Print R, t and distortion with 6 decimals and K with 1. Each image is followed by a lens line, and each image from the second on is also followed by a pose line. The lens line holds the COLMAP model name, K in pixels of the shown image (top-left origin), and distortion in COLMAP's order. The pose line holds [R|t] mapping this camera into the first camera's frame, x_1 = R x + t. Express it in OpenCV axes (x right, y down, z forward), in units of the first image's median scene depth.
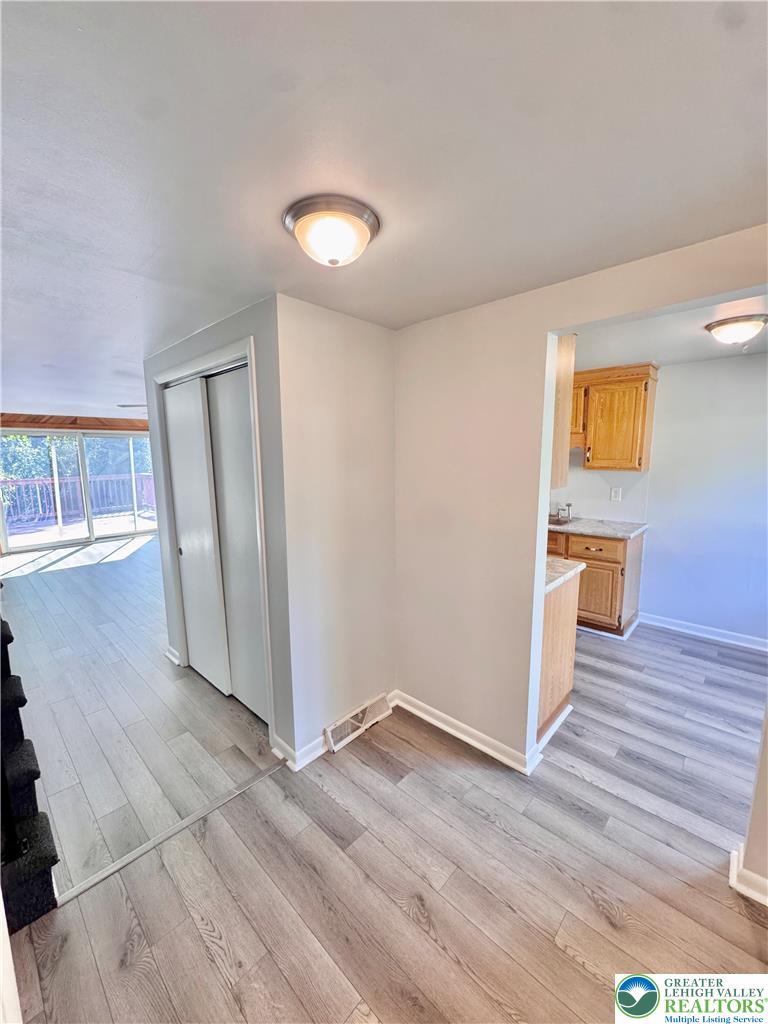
lens RADIAL K [[408.9, 0, 385.7], [0, 408.9, 515.0], [0, 0, 1]] dist [-0.001504, 0.000905]
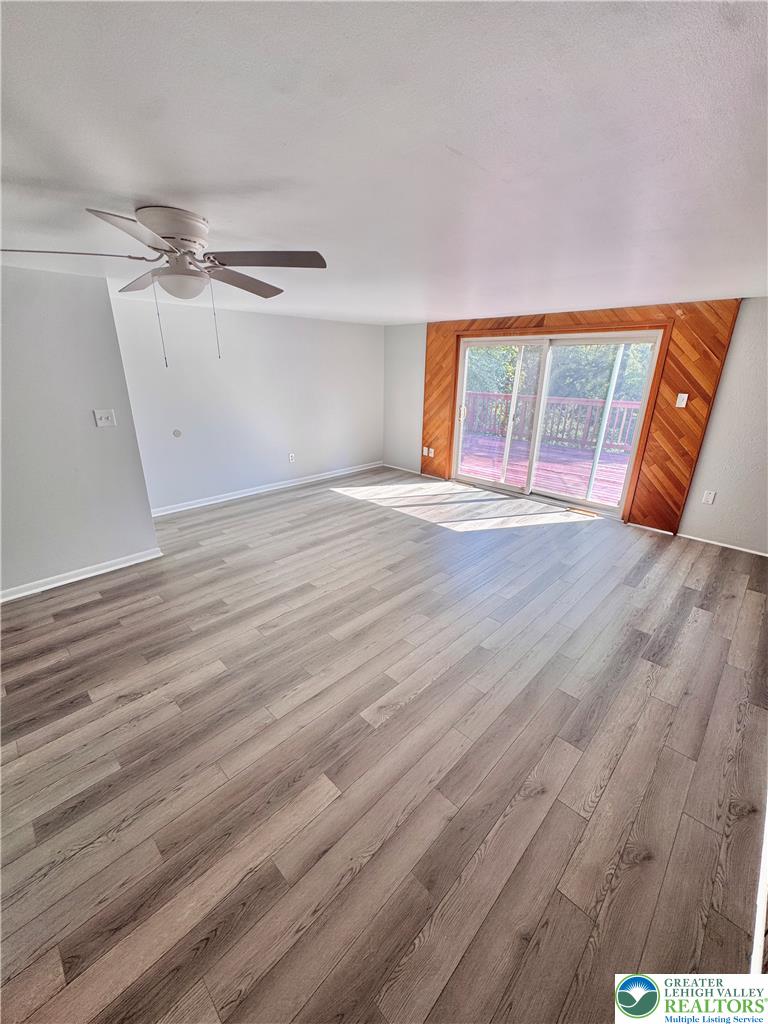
lens RADIAL K [[408.9, 0, 385.6], [0, 408.9, 513.5], [0, 0, 1]] dist [-0.001504, 0.000905]
pose [[-0.022676, 0.358704, -0.933176, -0.008369], [-0.157302, 0.920509, 0.357657, -0.286642], [0.987290, 0.154901, 0.035552, 1.594387]]
